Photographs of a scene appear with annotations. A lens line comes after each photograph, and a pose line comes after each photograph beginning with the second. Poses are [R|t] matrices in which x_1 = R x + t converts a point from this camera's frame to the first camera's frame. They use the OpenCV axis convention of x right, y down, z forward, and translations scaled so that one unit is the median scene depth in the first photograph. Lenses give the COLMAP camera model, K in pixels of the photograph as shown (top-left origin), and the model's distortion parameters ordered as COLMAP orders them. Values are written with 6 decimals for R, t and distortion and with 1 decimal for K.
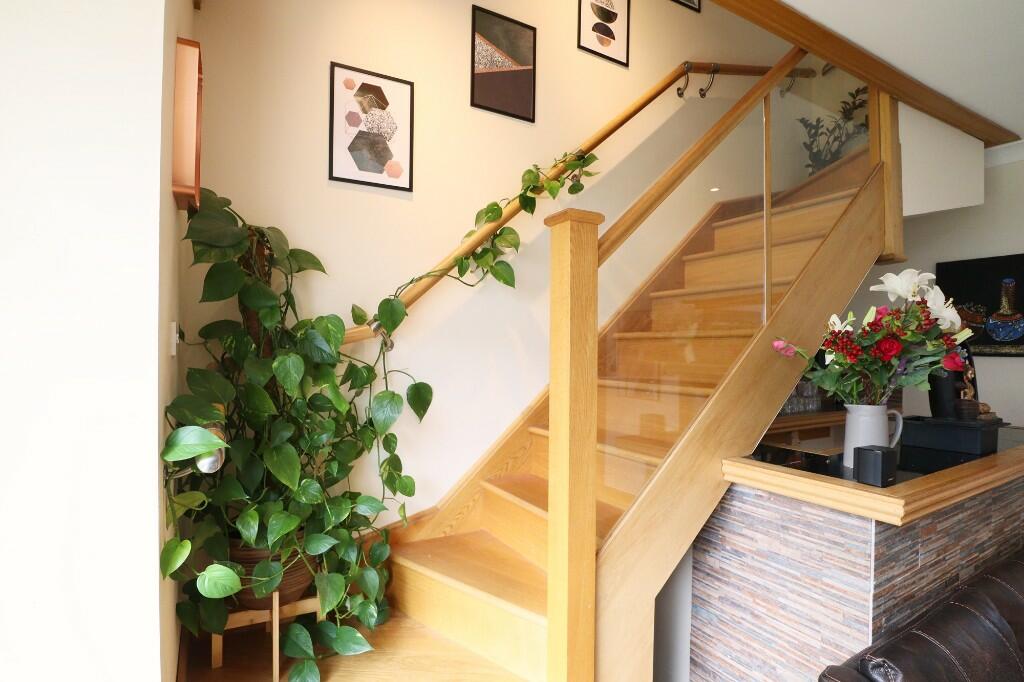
lens RADIAL K [[515.8, 0, 512.0], [0, 515.8, 341.0], [0, 0, 1]] dist [-0.026345, -0.001466]
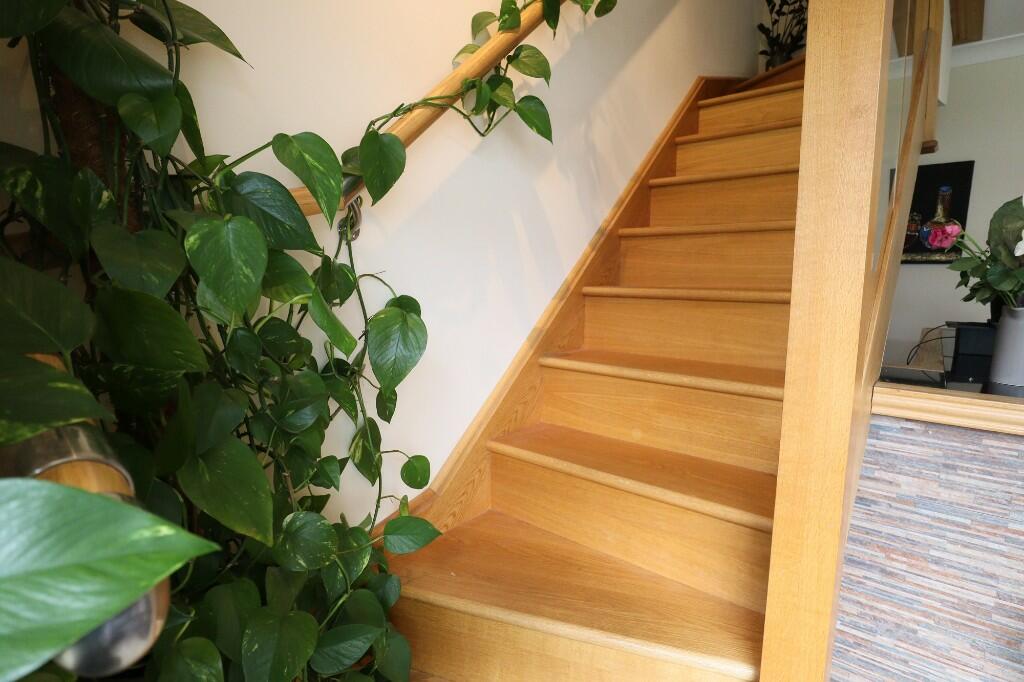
lens RADIAL K [[515.8, 0, 512.0], [0, 515.8, 341.0], [0, 0, 1]] dist [-0.026345, -0.001466]
pose [[0.942336, -0.051487, 0.330684, -0.330138], [0.002851, 0.989294, 0.145908, 0.057373], [-0.334656, -0.136552, 0.932394, 0.505143]]
